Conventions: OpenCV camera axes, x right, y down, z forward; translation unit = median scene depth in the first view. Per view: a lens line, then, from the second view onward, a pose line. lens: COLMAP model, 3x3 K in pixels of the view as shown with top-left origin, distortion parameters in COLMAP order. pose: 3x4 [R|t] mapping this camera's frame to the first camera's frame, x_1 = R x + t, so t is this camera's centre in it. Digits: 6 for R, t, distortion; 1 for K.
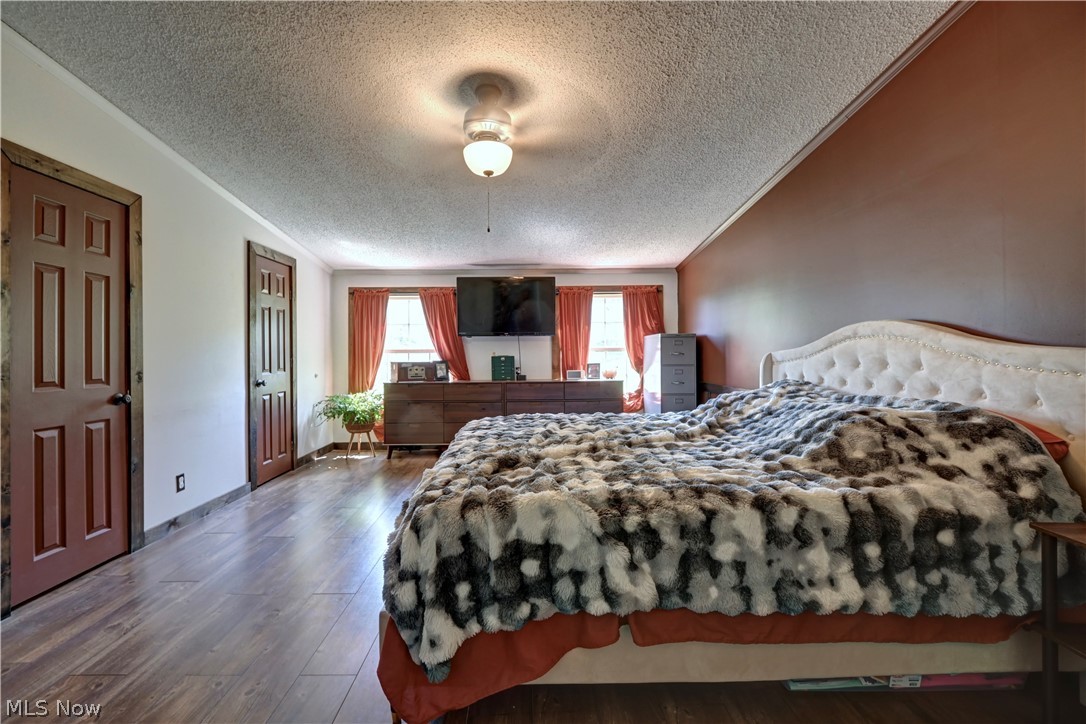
lens RADIAL K [[450.3, 0, 548.6], [0, 450.3, 354.6], [0, 0, 1]] dist [-0.023464, 0.000583]
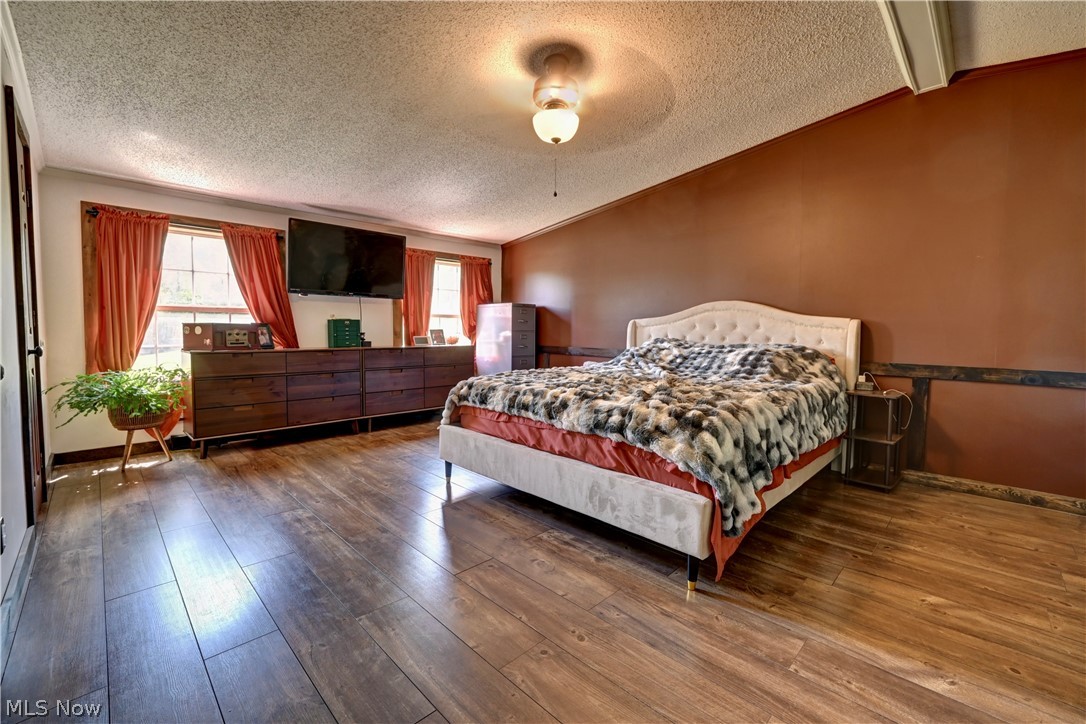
lens RADIAL K [[450.3, 0, 548.6], [0, 450.3, 354.6], [0, 0, 1]] dist [-0.023464, 0.000583]
pose [[0.715009, -0.024601, 0.698682, -0.428780], [-0.012539, 0.998769, 0.047999, 0.024770], [-0.699003, -0.043081, 0.713820, 0.111078]]
